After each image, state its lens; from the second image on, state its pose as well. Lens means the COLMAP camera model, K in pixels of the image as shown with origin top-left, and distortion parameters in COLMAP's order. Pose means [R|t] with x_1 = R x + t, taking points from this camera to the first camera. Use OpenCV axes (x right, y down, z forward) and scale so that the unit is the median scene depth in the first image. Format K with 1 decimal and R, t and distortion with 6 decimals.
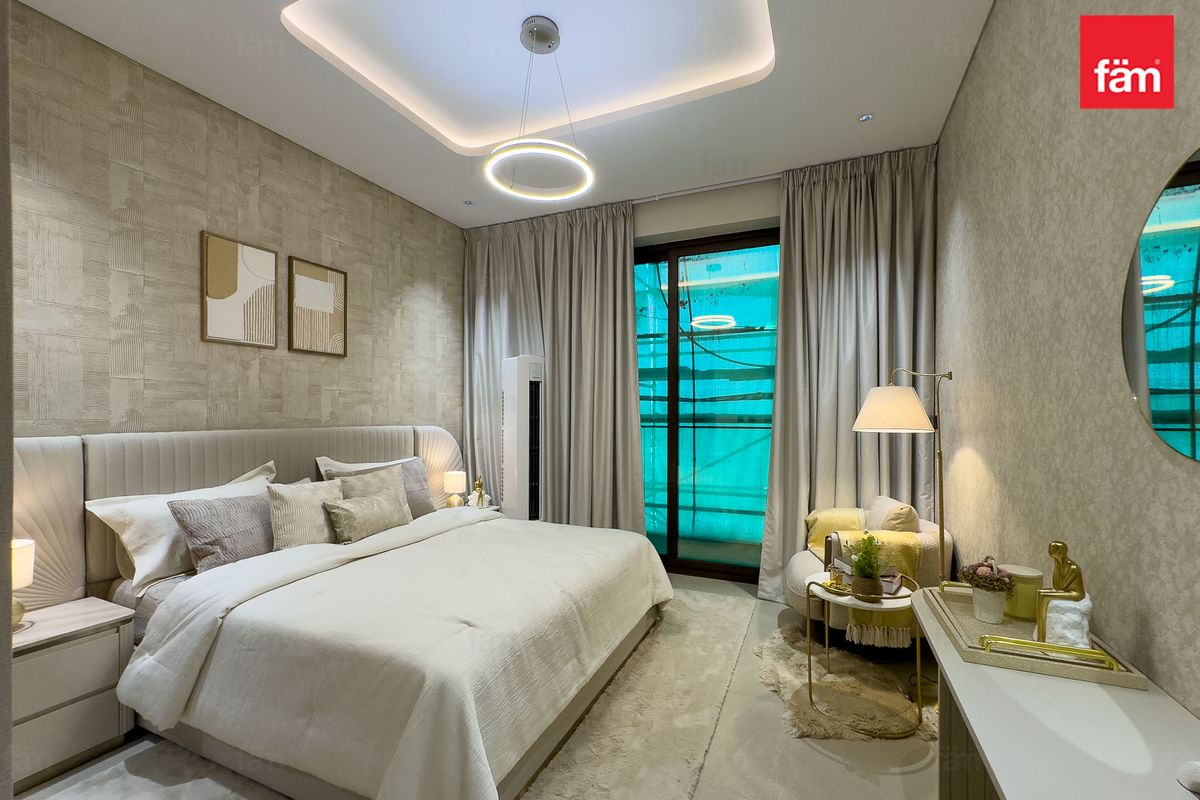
lens RADIAL K [[483.4, 0, 592.1], [0, 483.4, 418.3], [0, 0, 1]] dist [-0.008233, 0.002064]
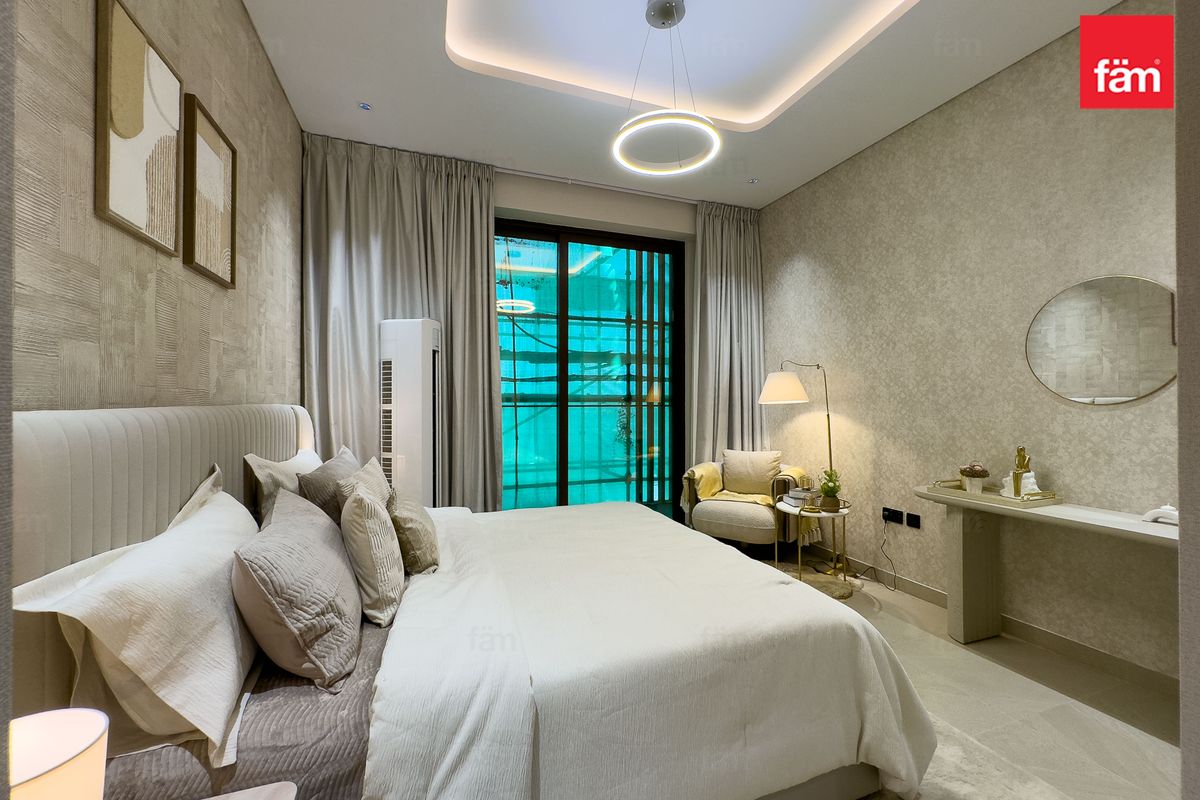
lens RADIAL K [[483.4, 0, 596.5], [0, 483.4, 402.4], [0, 0, 1]] dist [-0.008233, 0.002064]
pose [[0.718528, 0.006734, 0.695466, -0.636838], [-0.008337, 0.999965, -0.001069, 0.013169], [-0.695448, -0.005030, 0.718559, 0.263297]]
